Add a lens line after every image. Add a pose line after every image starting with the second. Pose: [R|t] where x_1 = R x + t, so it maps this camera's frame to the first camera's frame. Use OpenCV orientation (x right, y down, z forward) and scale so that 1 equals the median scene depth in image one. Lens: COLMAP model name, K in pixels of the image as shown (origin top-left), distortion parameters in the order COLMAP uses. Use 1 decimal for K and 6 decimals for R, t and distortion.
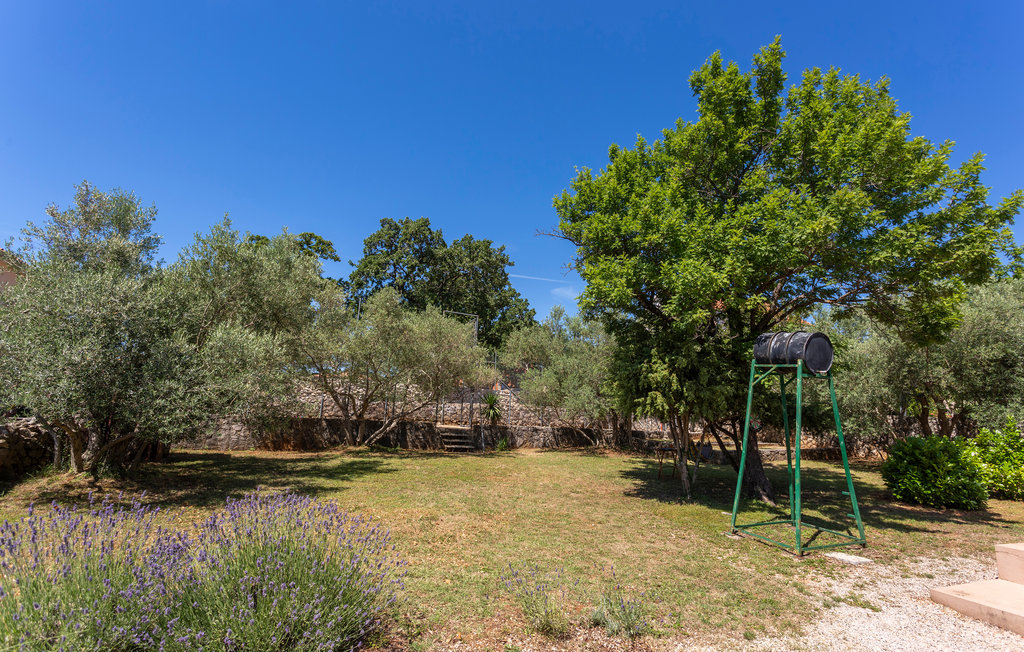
lens RADIAL K [[498.2, 0, 512.0], [0, 498.2, 326.0], [0, 0, 1]] dist [-0.000297, -0.000188]
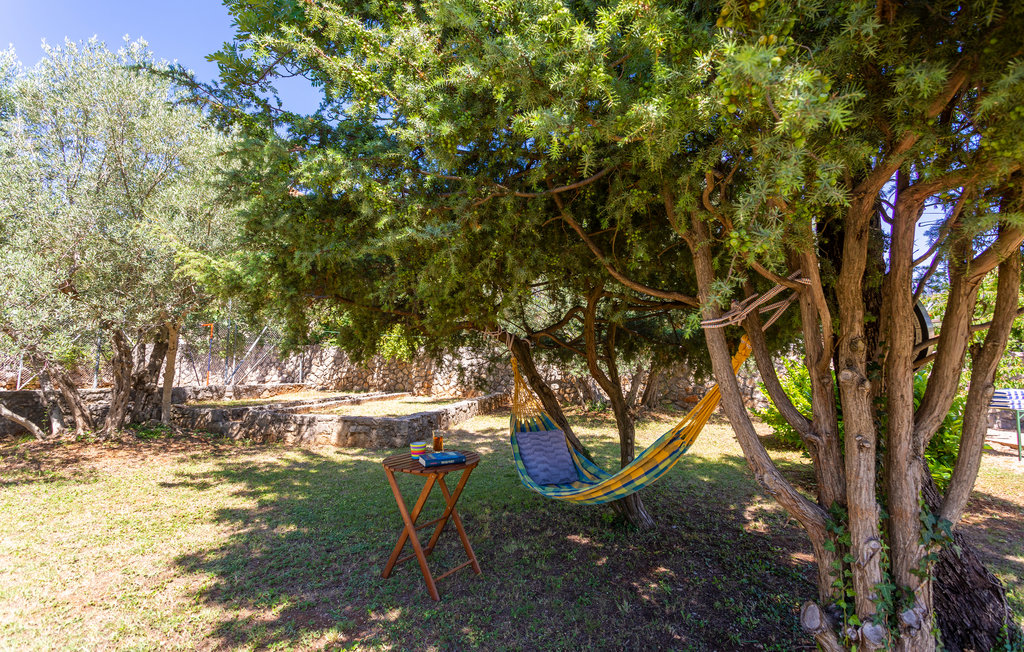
lens RADIAL K [[498.2, 0, 512.0], [0, 498.2, 326.0], [0, 0, 1]] dist [-0.000297, -0.000188]
pose [[0.603398, 0.033327, 0.796744, 0.083855], [-0.117198, 0.991983, 0.047264, 0.107729], [-0.788781, -0.121896, 0.602466, 0.542900]]
